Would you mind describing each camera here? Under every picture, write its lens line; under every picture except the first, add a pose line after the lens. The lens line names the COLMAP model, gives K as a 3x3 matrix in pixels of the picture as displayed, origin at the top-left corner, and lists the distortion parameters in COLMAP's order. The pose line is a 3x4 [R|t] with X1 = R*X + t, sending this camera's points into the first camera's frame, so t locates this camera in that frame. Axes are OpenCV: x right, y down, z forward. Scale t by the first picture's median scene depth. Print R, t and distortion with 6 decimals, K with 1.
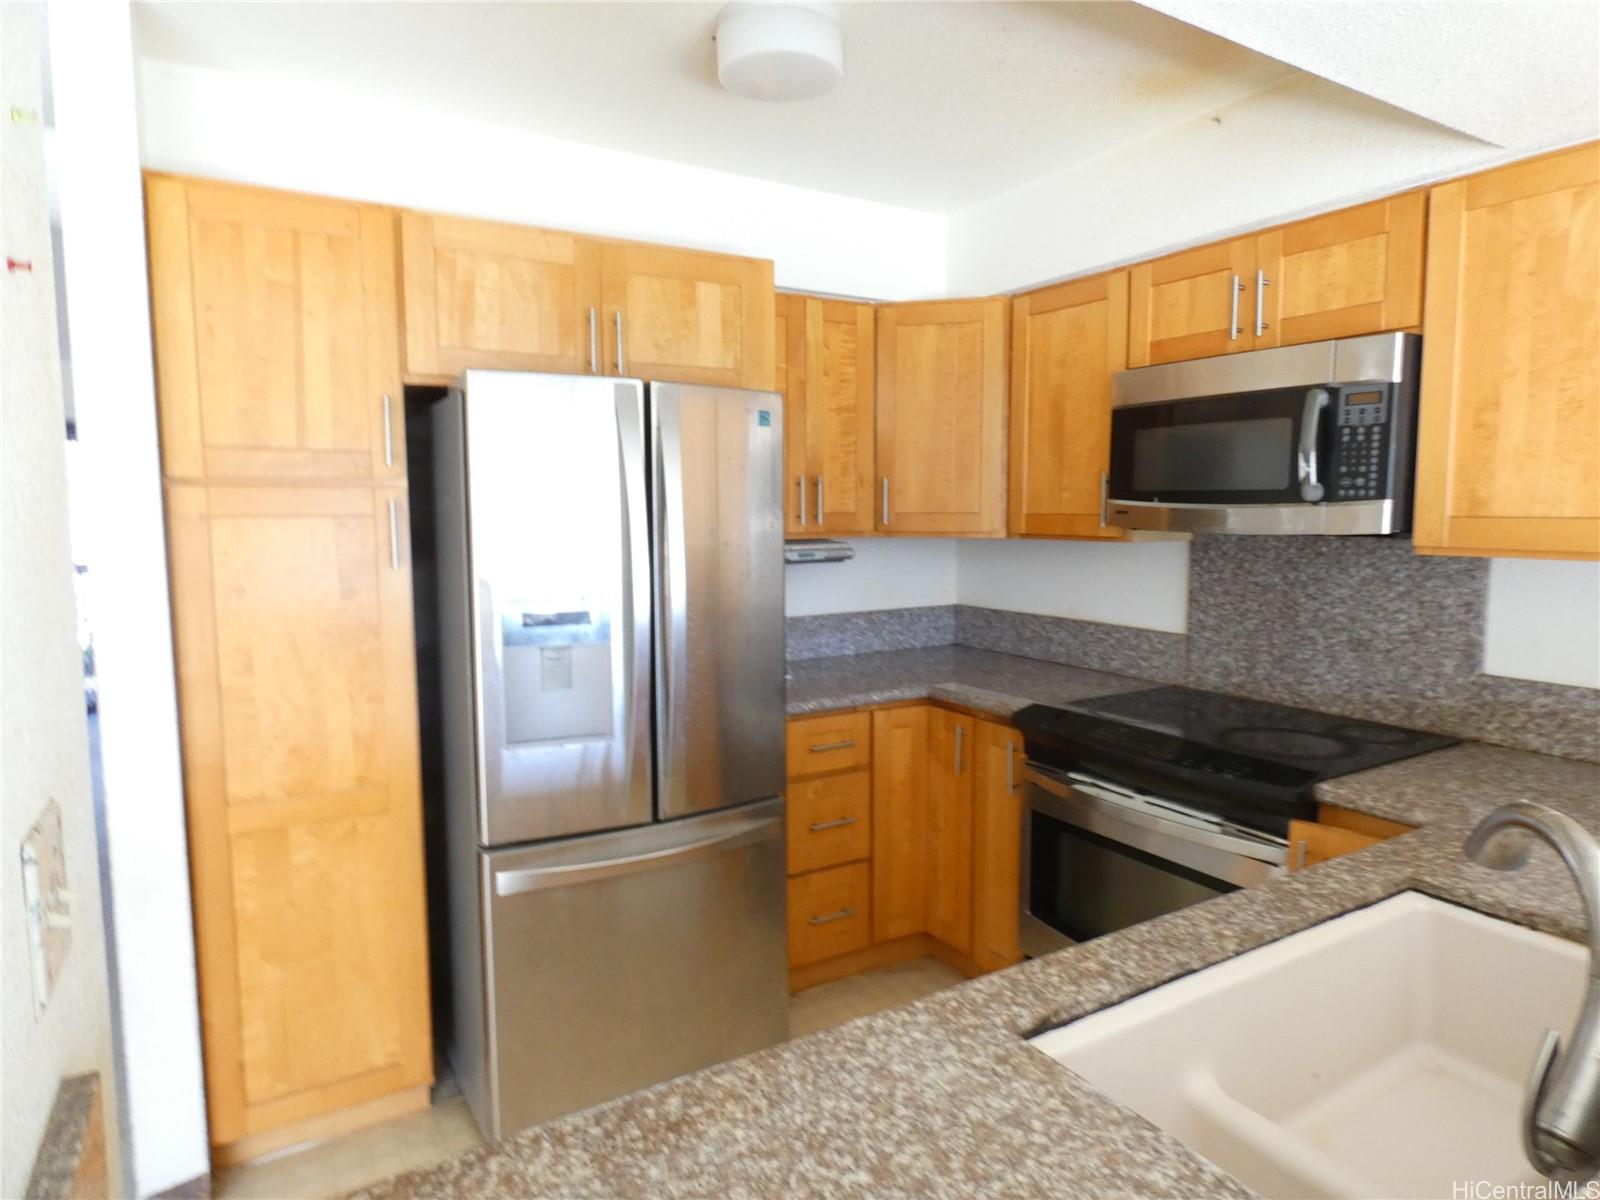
lens RADIAL K [[957.8, 0, 803.6], [0, 957.8, 599.3], [0, 0, 1]] dist [-0.003621, -0.000685]
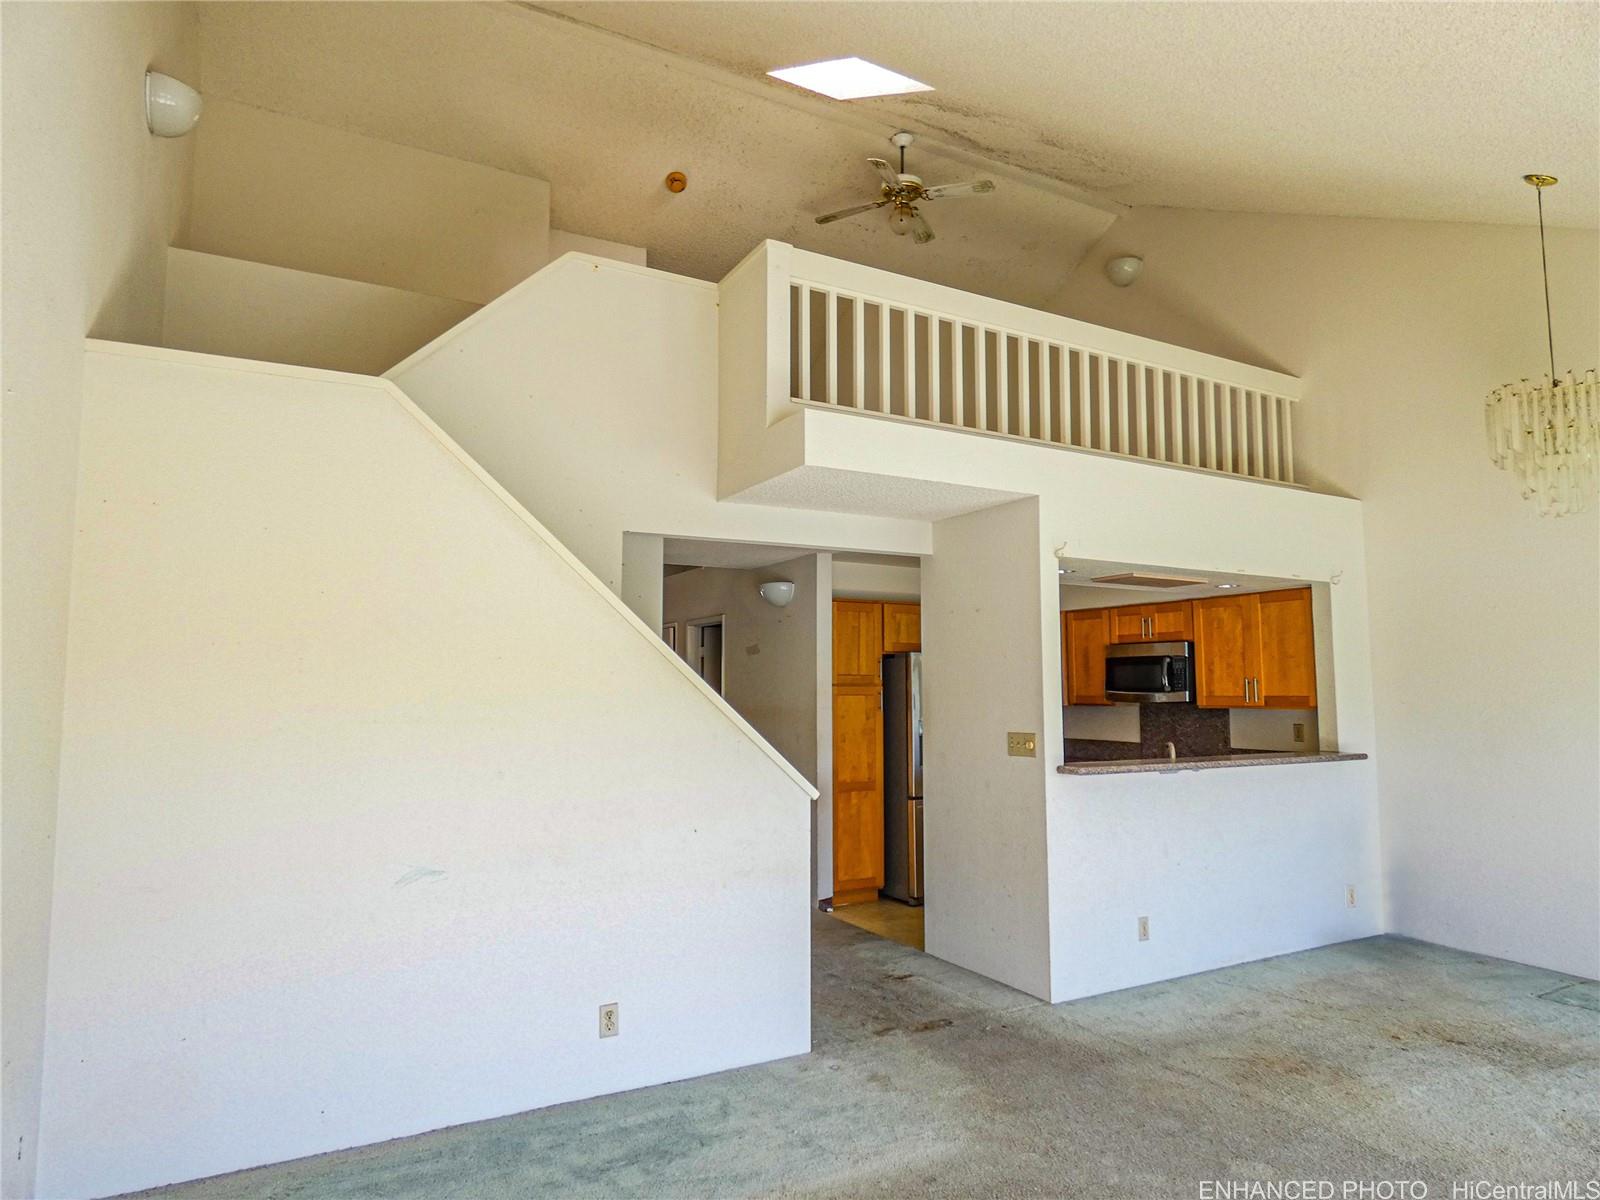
lens RADIAL K [[957.8, 0, 803.6], [0, 957.8, 599.3], [0, 0, 1]] dist [-0.003621, -0.000685]
pose [[0.999456, 0.001415, -0.032937, -0.565545], [-0.007762, 0.981093, -0.193381, 0.218196], [0.032040, 0.193532, 0.980571, -2.183009]]
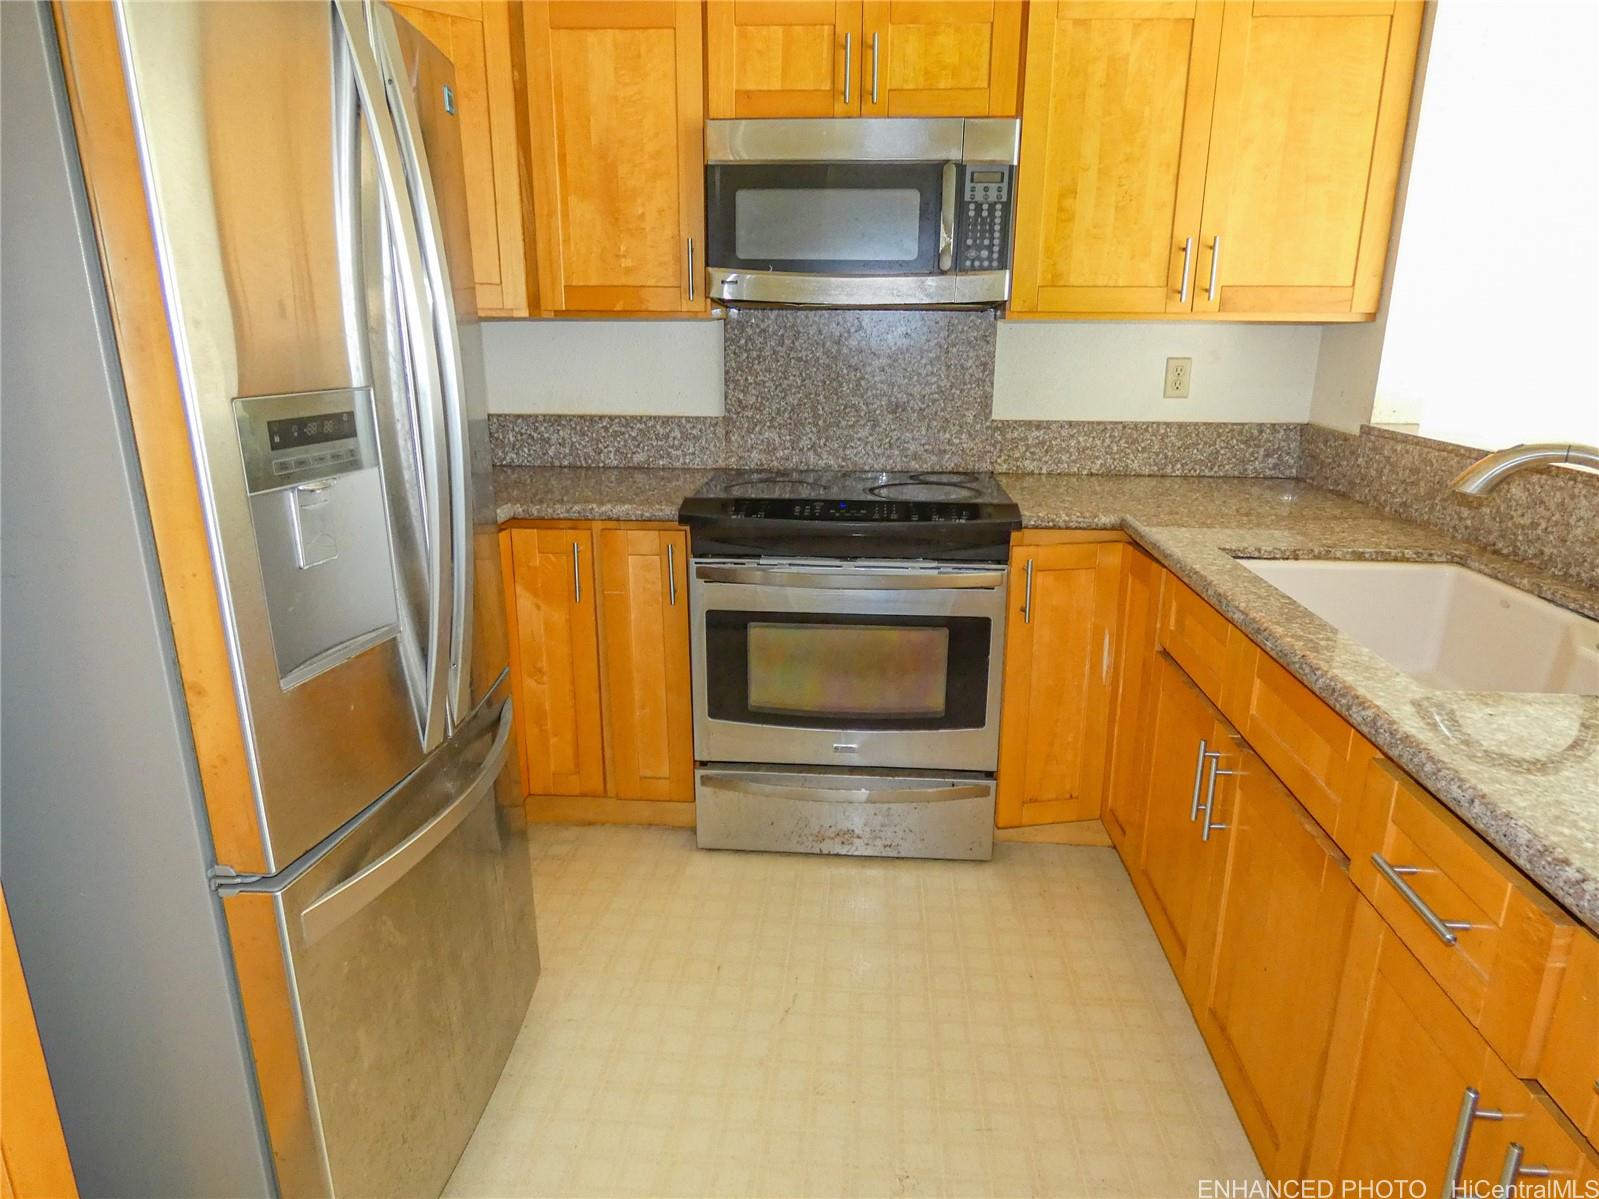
lens RADIAL K [[979.8, 0, 799.5], [0, 979.8, 599.5], [0, 0, 1]] dist [-0.004756, -0.001367]
pose [[0.584069, -0.215202, 0.782657, -0.533334], [0.073116, 0.974243, 0.213317, 0.014400], [-0.808404, -0.067367, 0.584760, 0.435857]]
